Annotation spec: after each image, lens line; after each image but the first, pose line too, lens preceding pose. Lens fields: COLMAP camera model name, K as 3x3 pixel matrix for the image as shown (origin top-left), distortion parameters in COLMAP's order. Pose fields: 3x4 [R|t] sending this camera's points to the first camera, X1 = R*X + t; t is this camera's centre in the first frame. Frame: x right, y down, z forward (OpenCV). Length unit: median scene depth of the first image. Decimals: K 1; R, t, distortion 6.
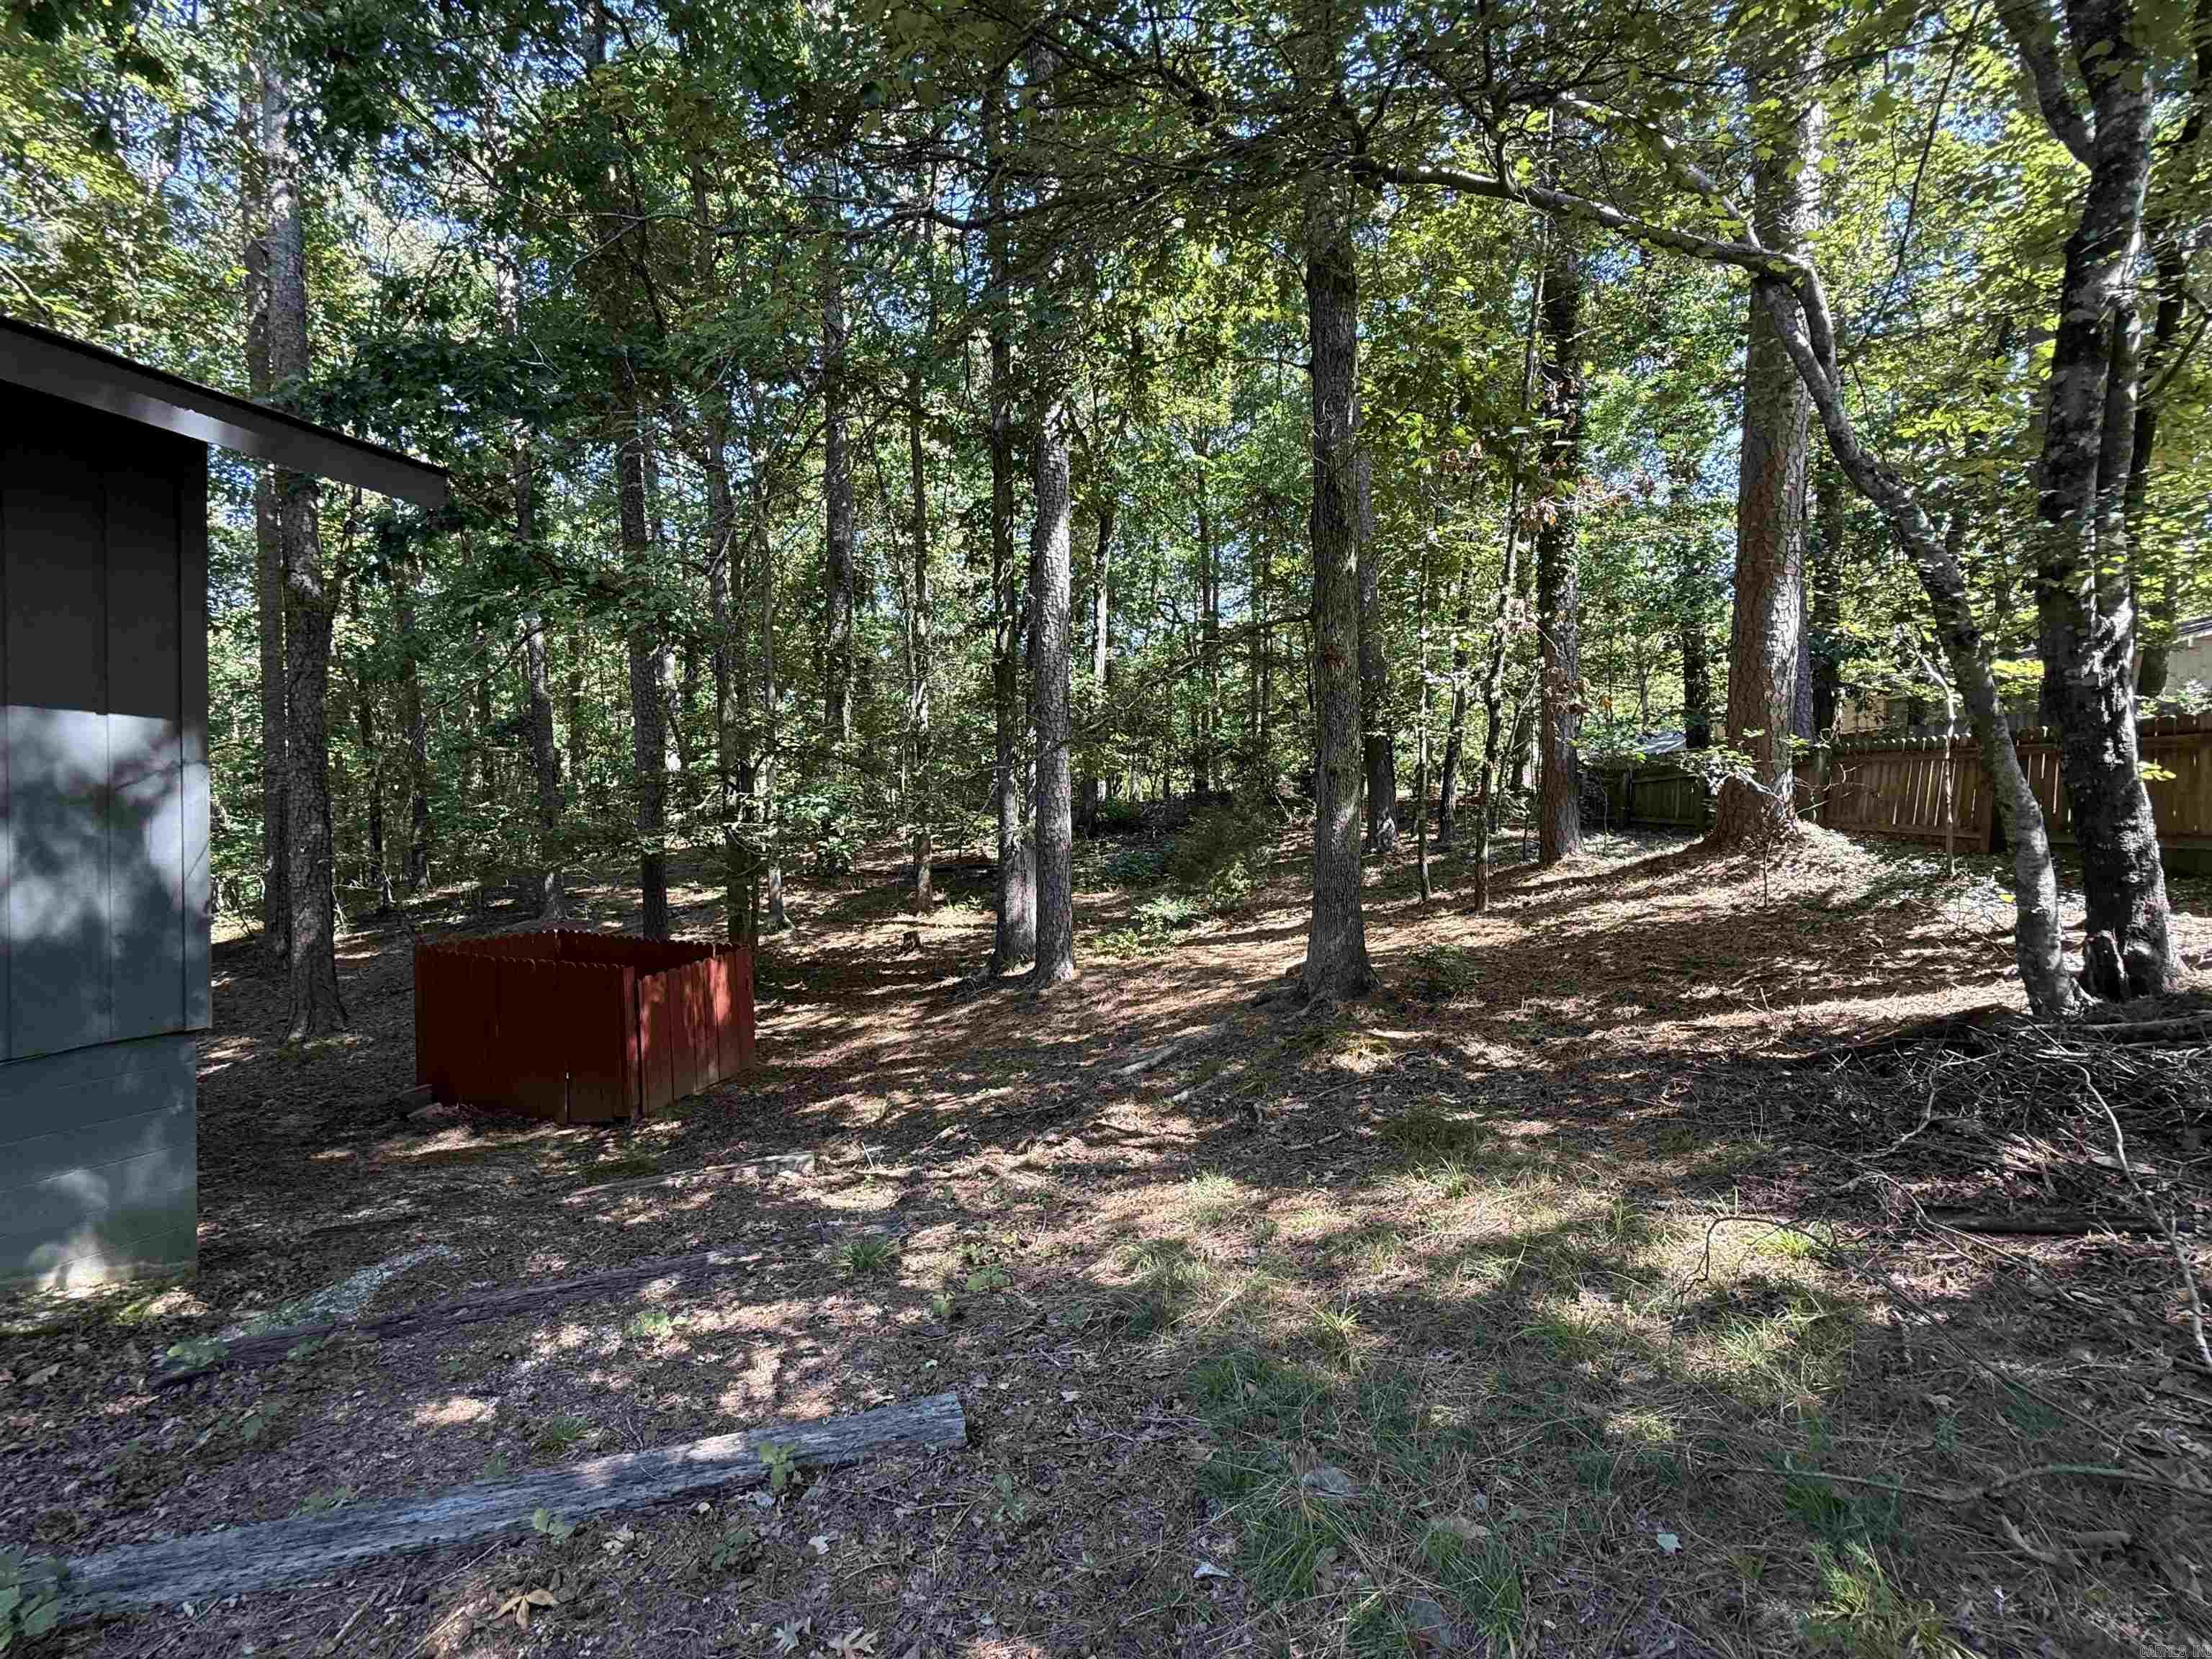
lens RADIAL K [[885.1, 0, 1106.5], [0, 885.1, 825.3], [0, 0, 1]] dist [-0.001443, 0.000557]
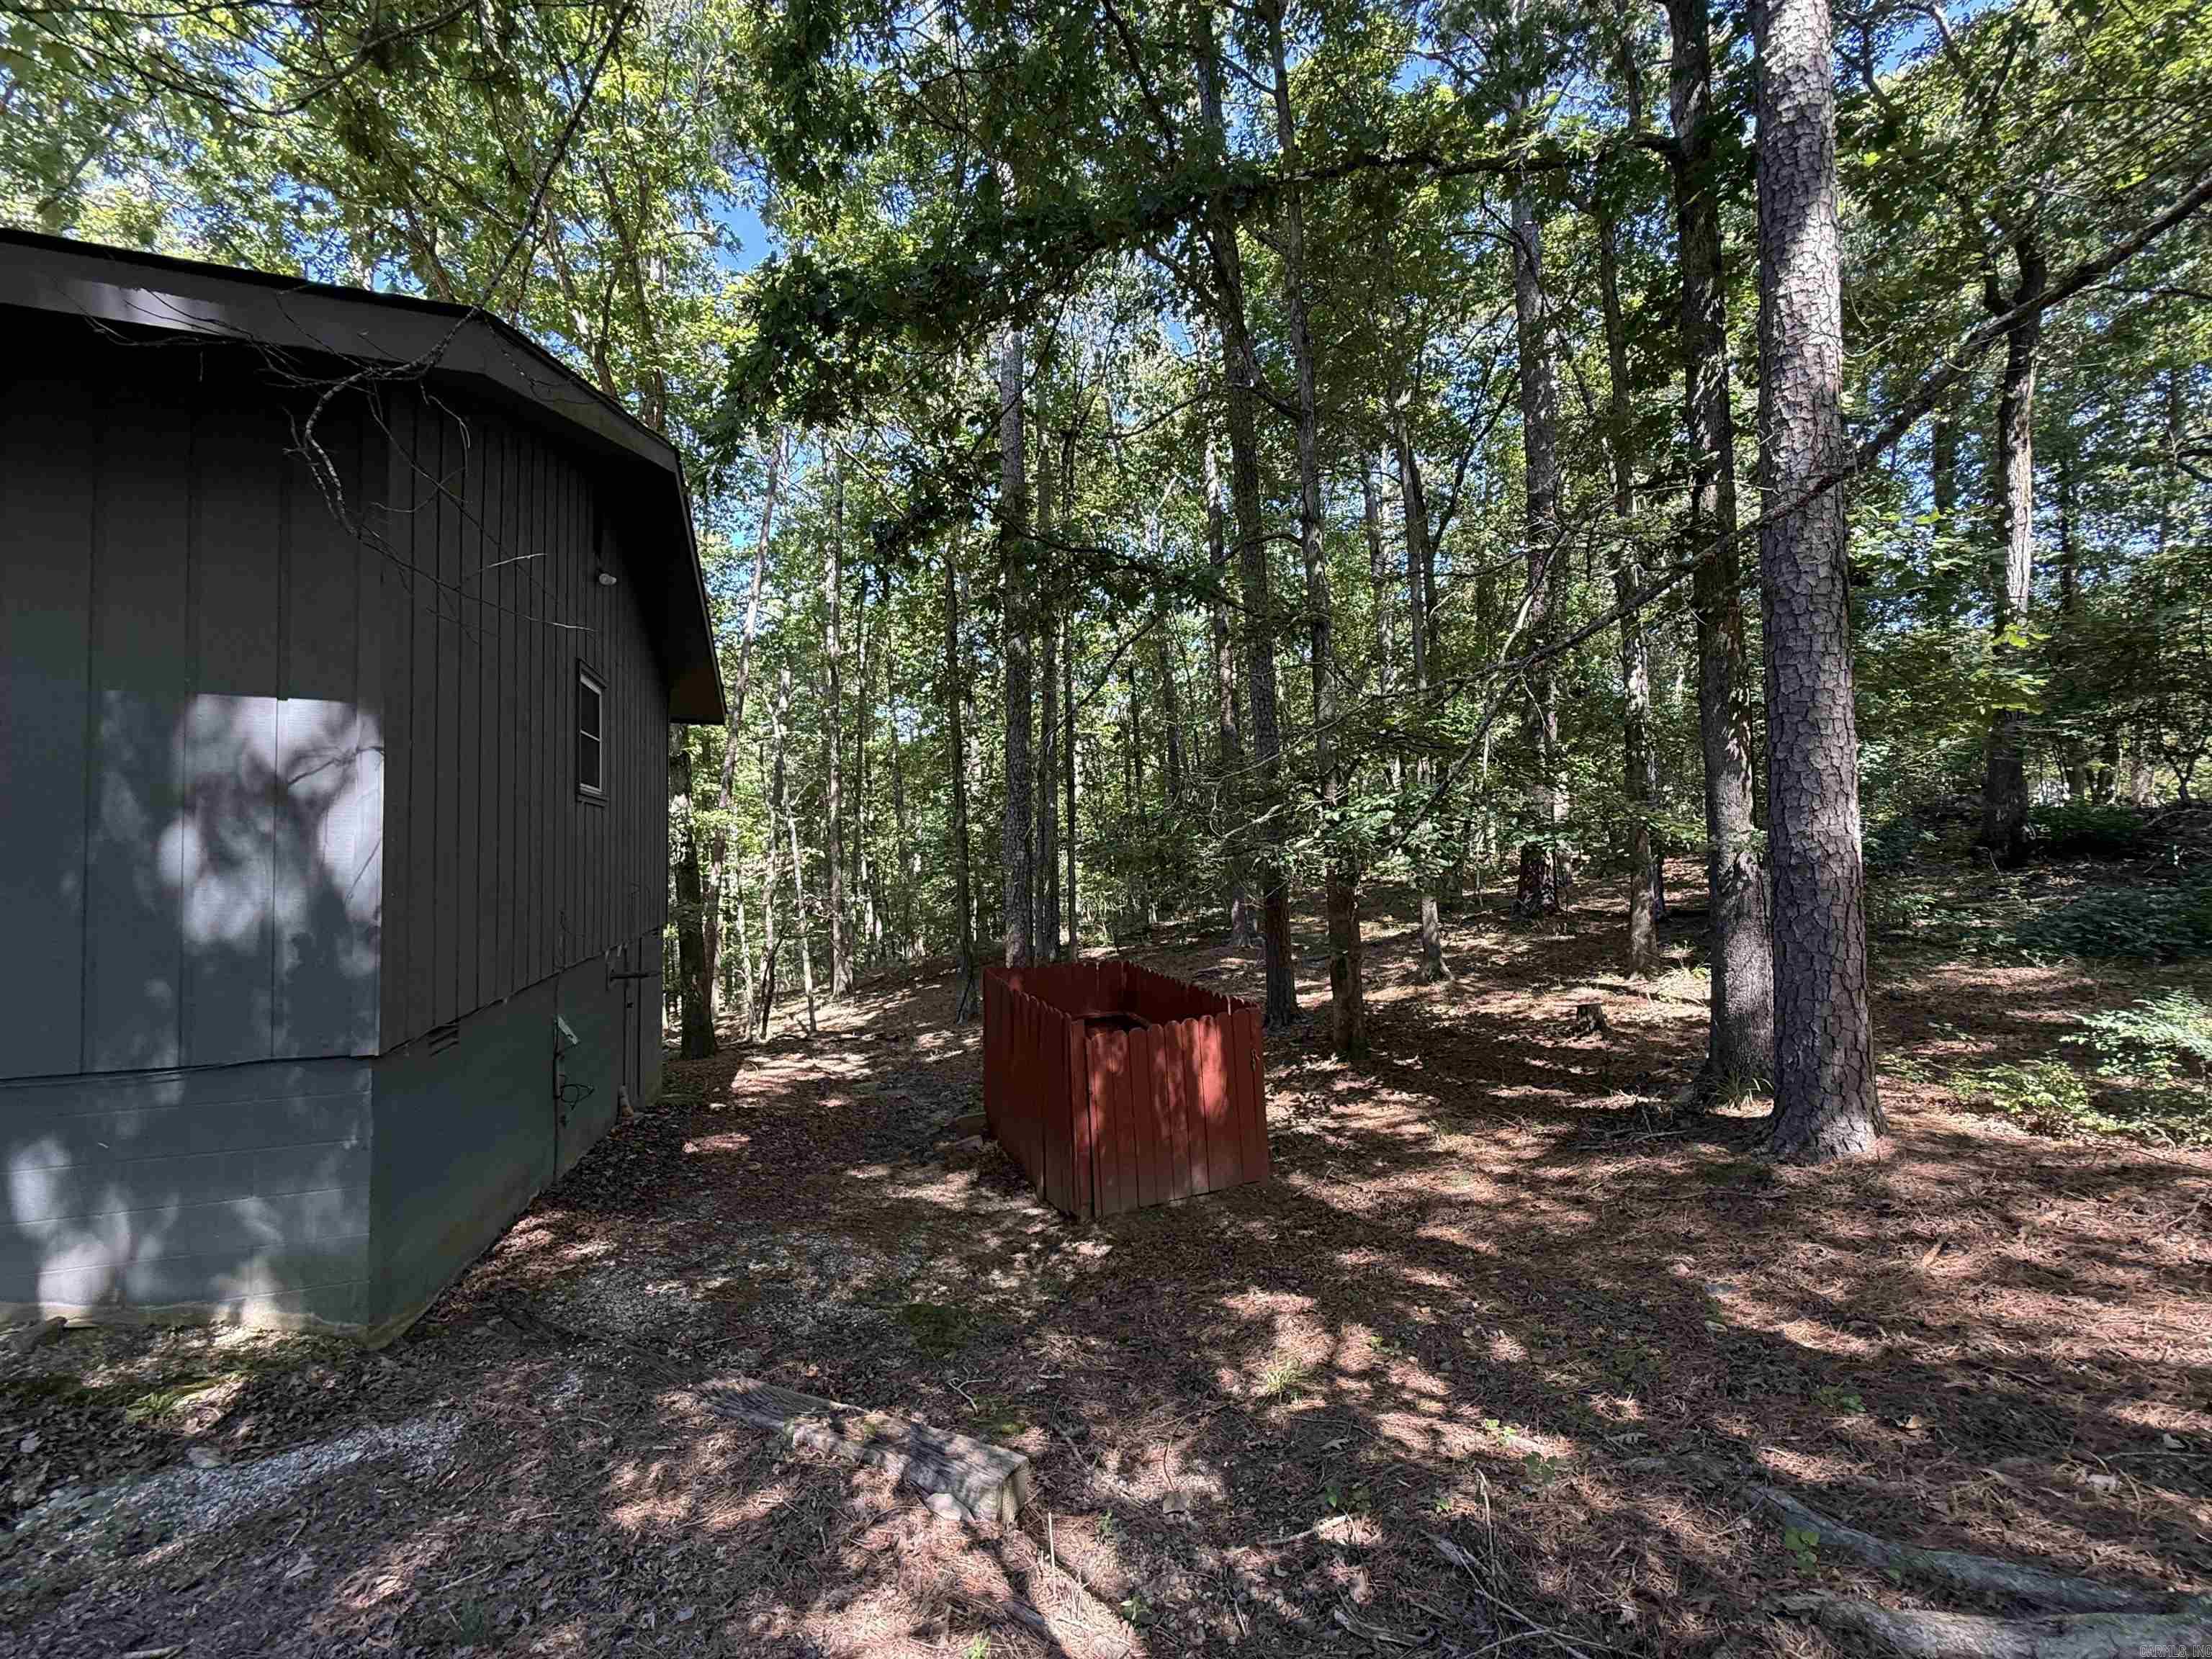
lens RADIAL K [[885.1, 0, 1095.9], [0, 885.1, 827.3], [0, 0, 1]] dist [-0.001443, 0.000557]
pose [[0.663242, -0.035381, -0.747569, 0.042499], [0.006234, 0.999108, -0.041756, 0.018457], [0.748379, 0.023034, 0.662871, 0.377951]]
